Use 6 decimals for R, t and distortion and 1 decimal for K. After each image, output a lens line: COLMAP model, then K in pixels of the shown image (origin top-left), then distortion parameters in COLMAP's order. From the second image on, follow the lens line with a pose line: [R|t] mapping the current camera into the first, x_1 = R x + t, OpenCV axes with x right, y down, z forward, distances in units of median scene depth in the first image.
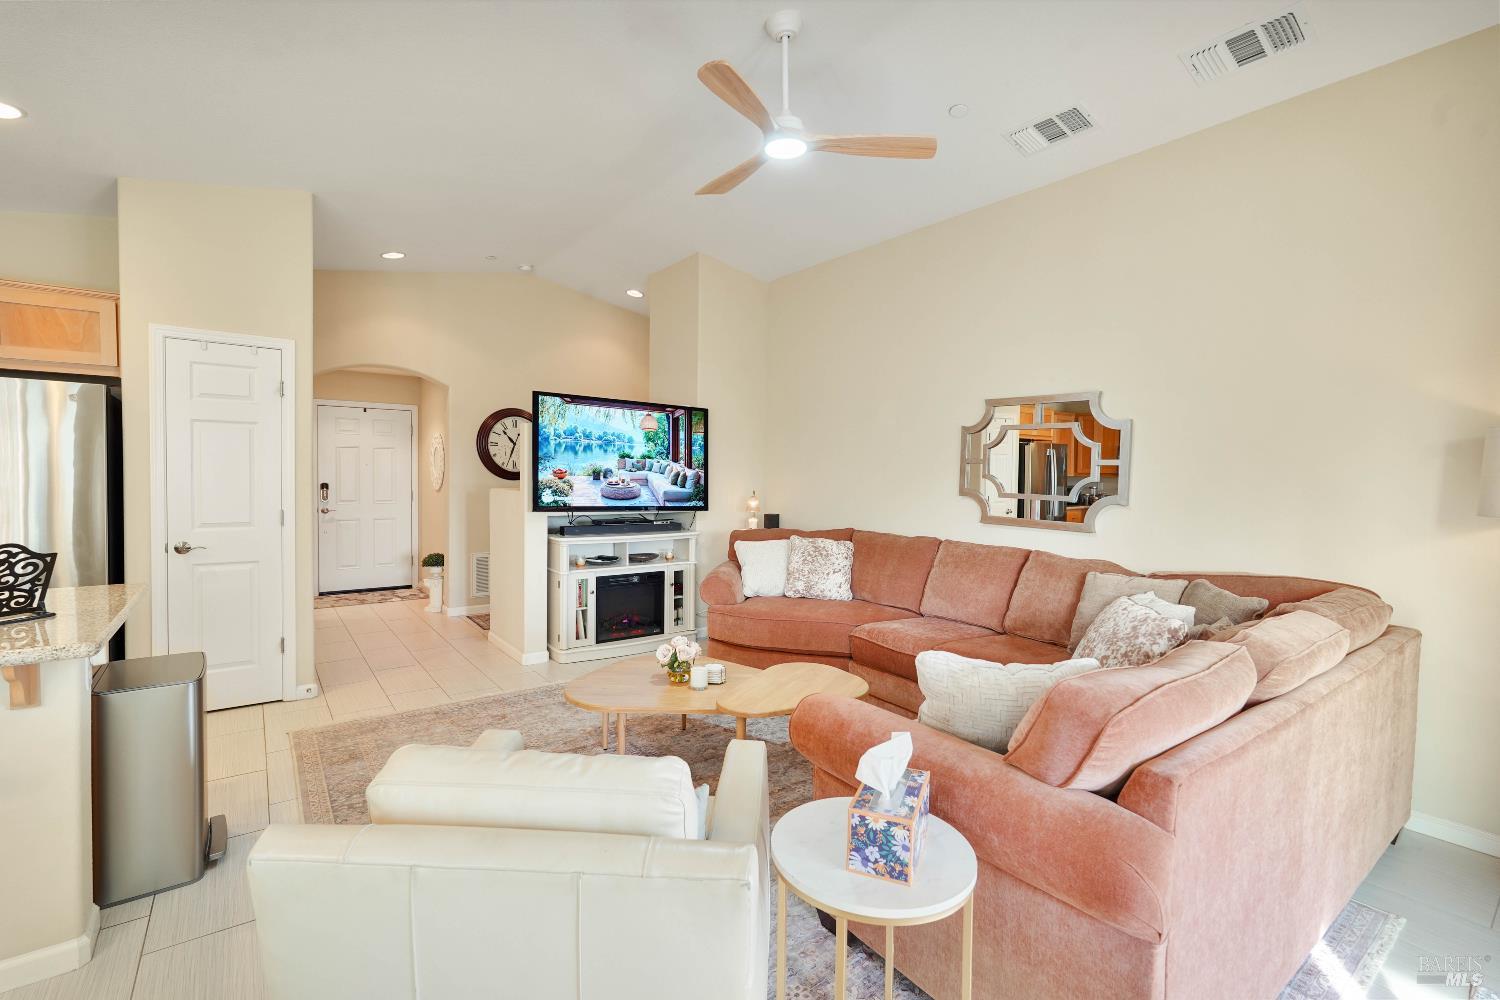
lens RADIAL K [[672.7, 0, 744.8], [0, 672.7, 495.5], [0, 0, 1]] dist [-0.016059, 0.007533]
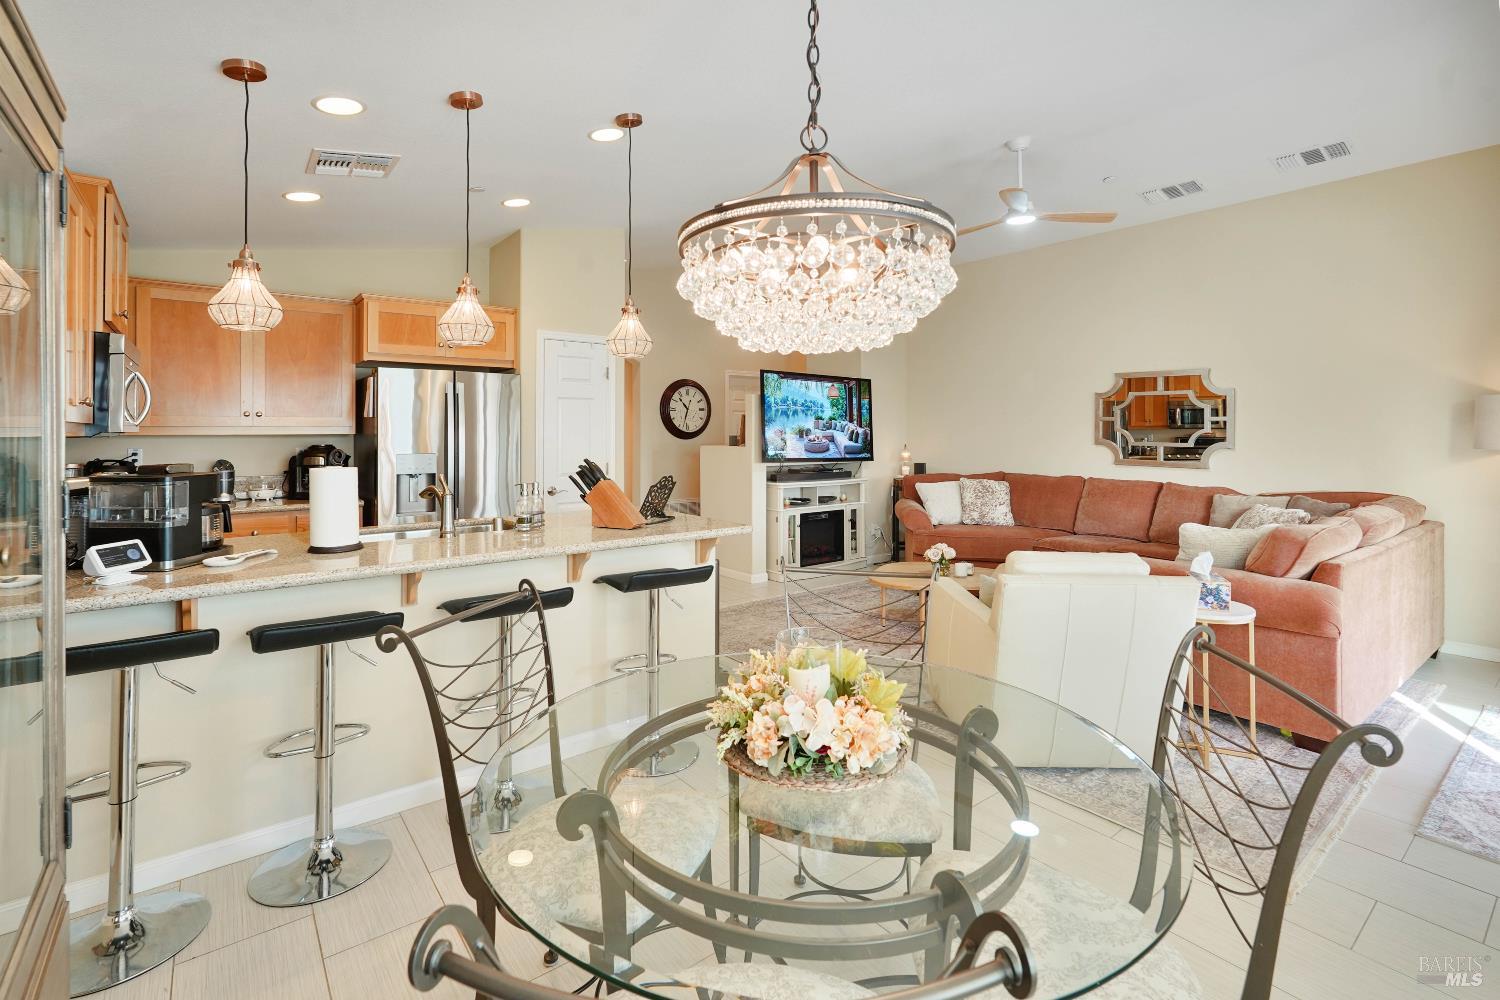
lens RADIAL K [[672.7, 0, 769.3], [0, 672.7, 424.5], [0, 0, 1]] dist [-0.016059, 0.007533]
pose [[0.999803, -0.014824, 0.013235, -0.425588], [0.015379, 0.998964, -0.042832, 0.008874], [-0.012586, 0.043028, 0.998995, -0.402414]]
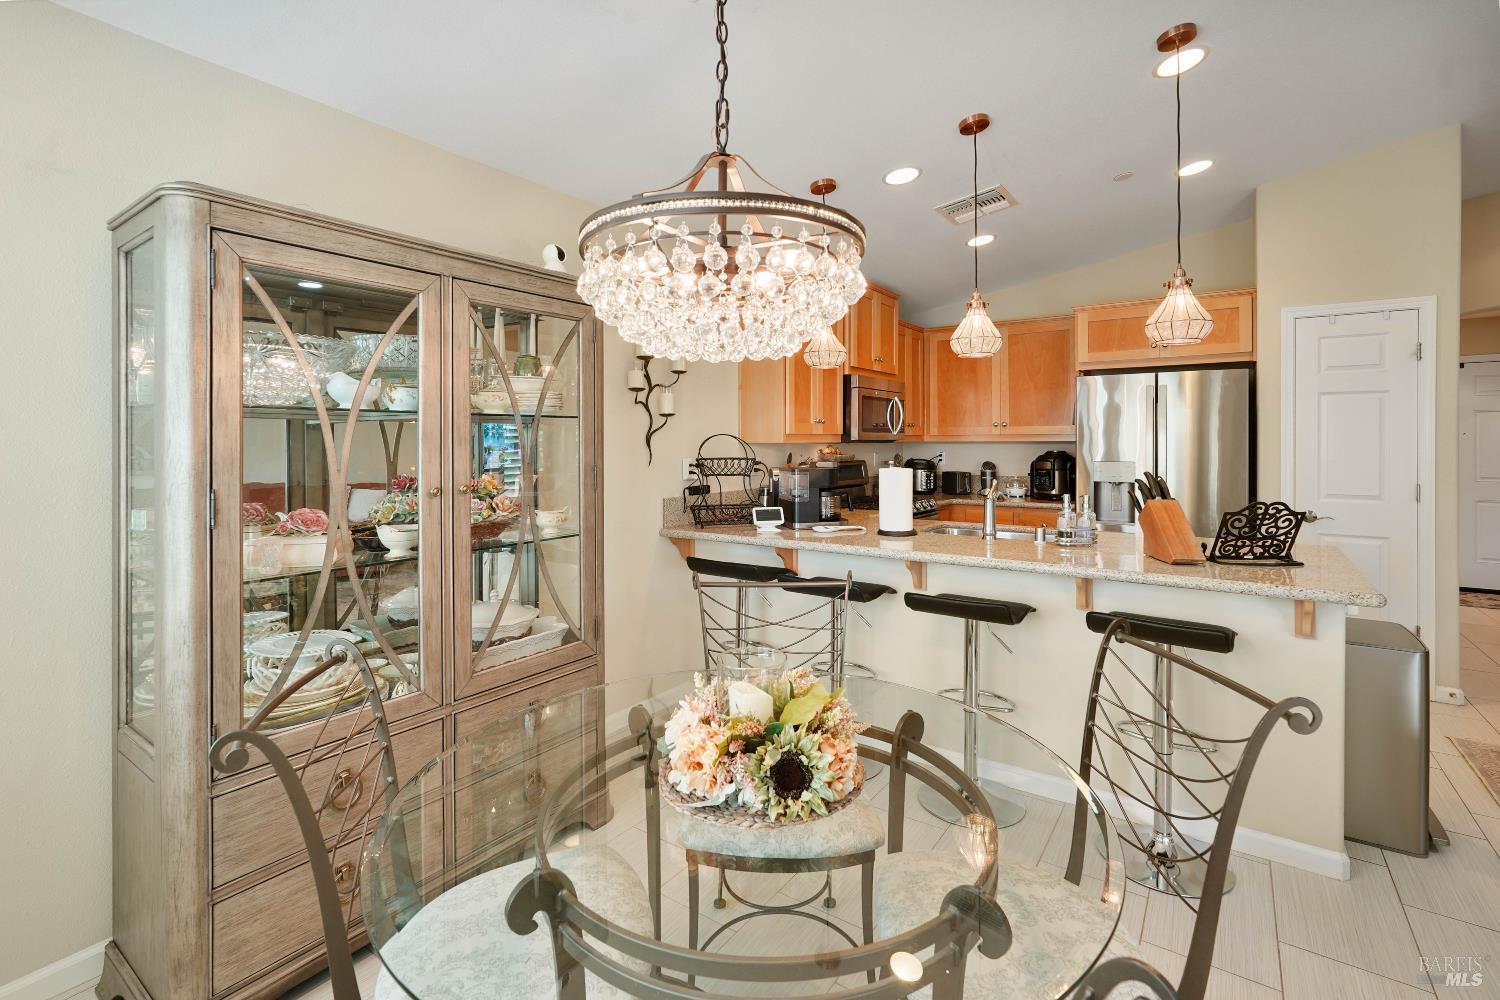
lens RADIAL K [[672.7, 0, 749.7], [0, 672.7, 444.8], [0, 0, 1]] dist [-0.016059, 0.007533]
pose [[0.306299, -0.007302, -0.951907, -0.112216], [-0.024721, 0.999572, -0.015622, 0.005144], [0.951614, 0.028317, 0.305987, -0.161988]]
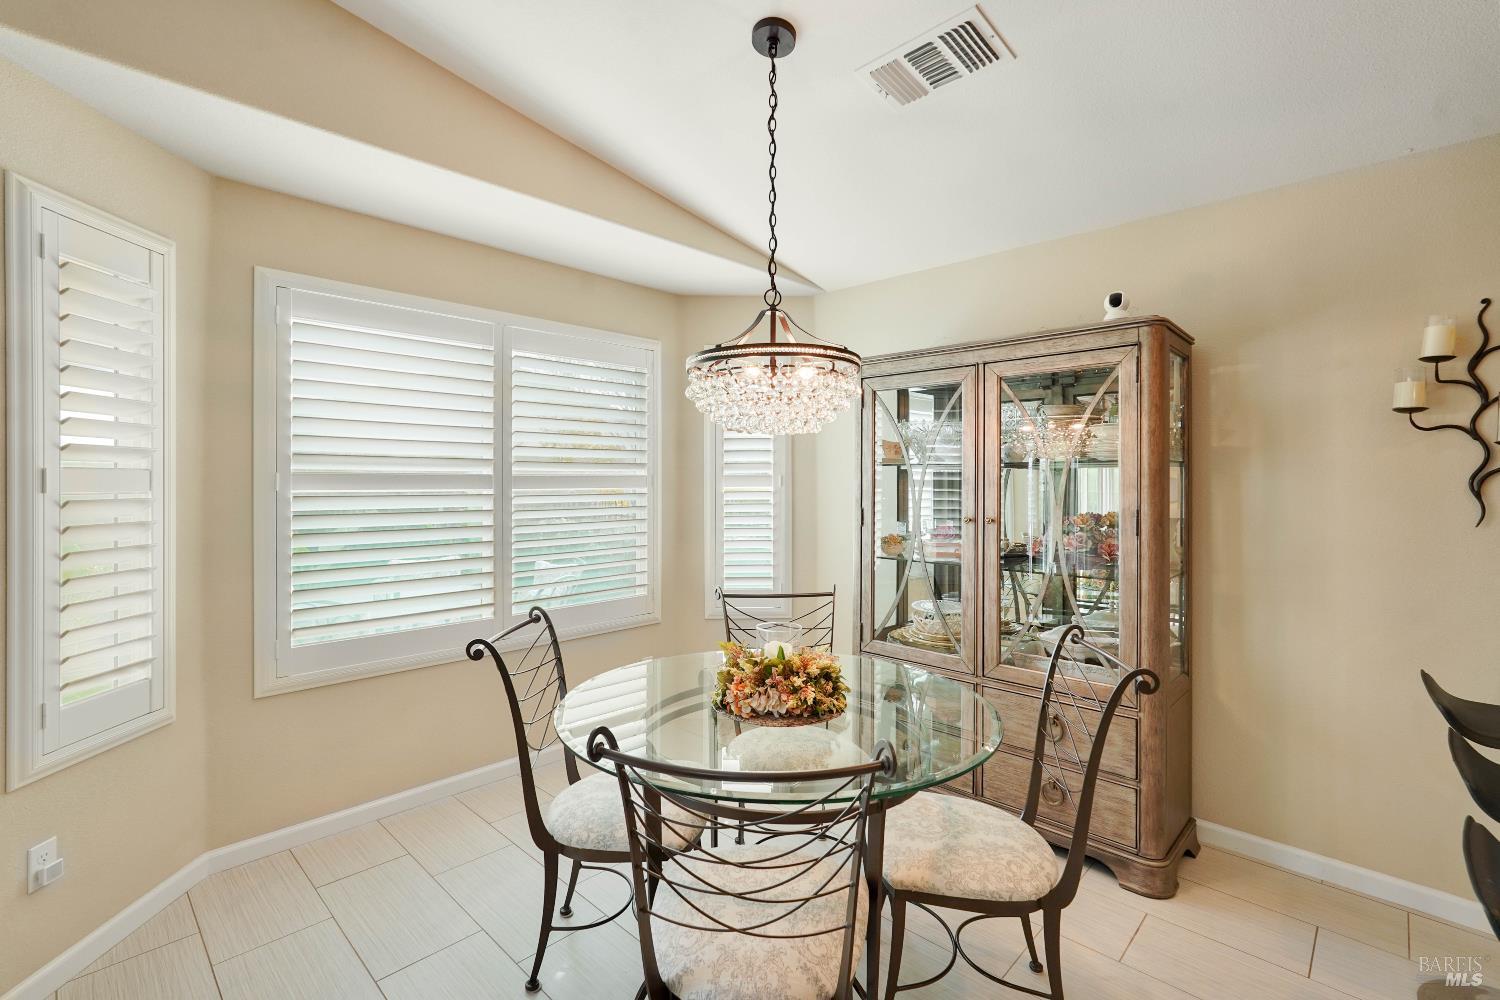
lens RADIAL K [[672.7, 0, 750.2], [0, 672.7, 476.8], [0, 0, 1]] dist [-0.016059, 0.007533]
pose [[-0.985590, -0.010756, -0.168811, -0.328641], [-0.015571, 0.999508, 0.027225, -0.025616], [0.168436, 0.029462, -0.985272, 0.455976]]
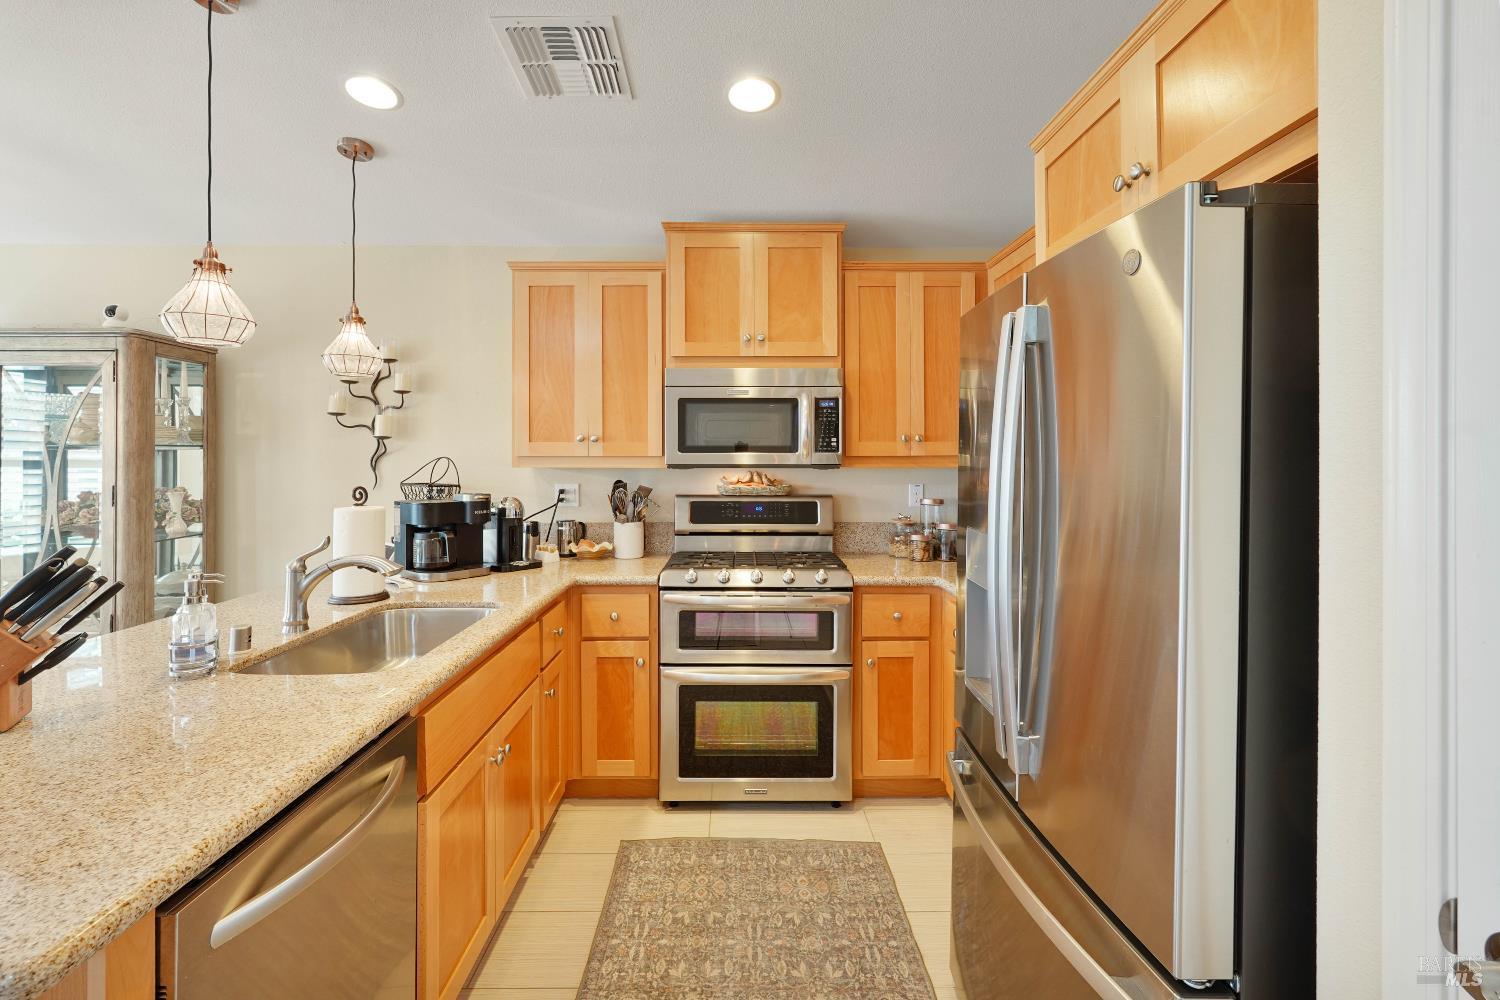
lens RADIAL K [[672.7, 0, 734.6], [0, 672.7, 453.1], [0, 0, 1]] dist [-0.016059, 0.007533]
pose [[-0.587897, -0.014416, -0.808808, -0.594281], [-0.033728, 0.999409, 0.006703, -0.049634], [0.808233, 0.031220, -0.588035, 0.939681]]
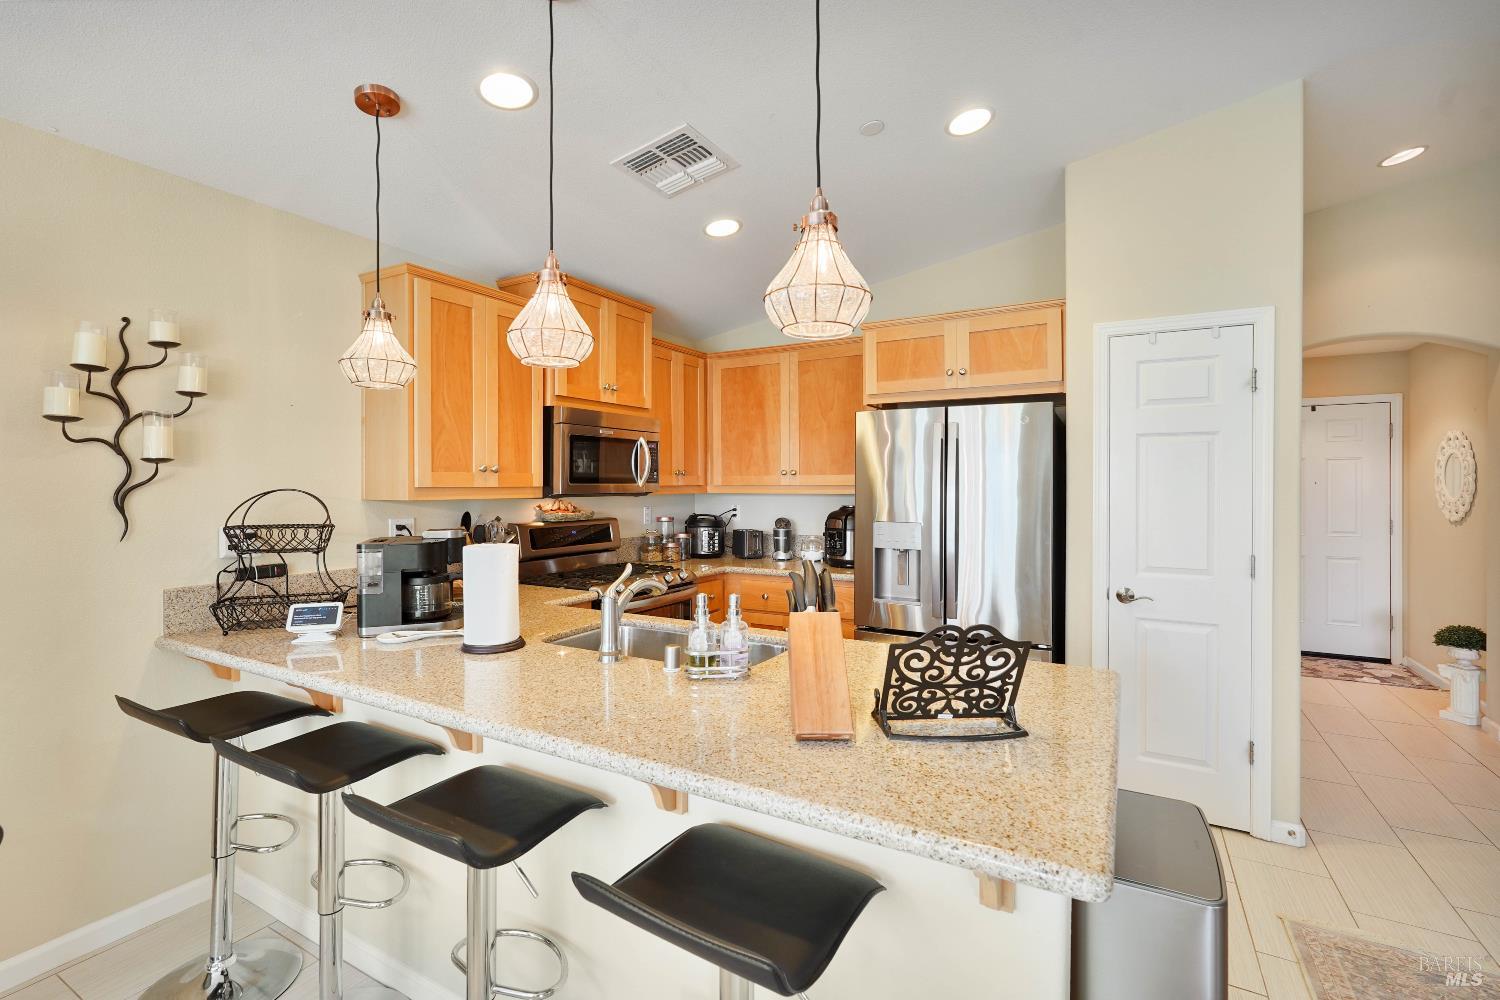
lens RADIAL K [[672.7, 0, 744.6], [0, 672.7, 488.5], [0, 0, 1]] dist [-0.016059, 0.007533]
pose [[0.404419, -0.007285, -0.914545, -0.292297], [-0.022757, 0.999579, -0.018025, -0.024456], [0.914290, 0.028102, 0.404083, 0.254598]]
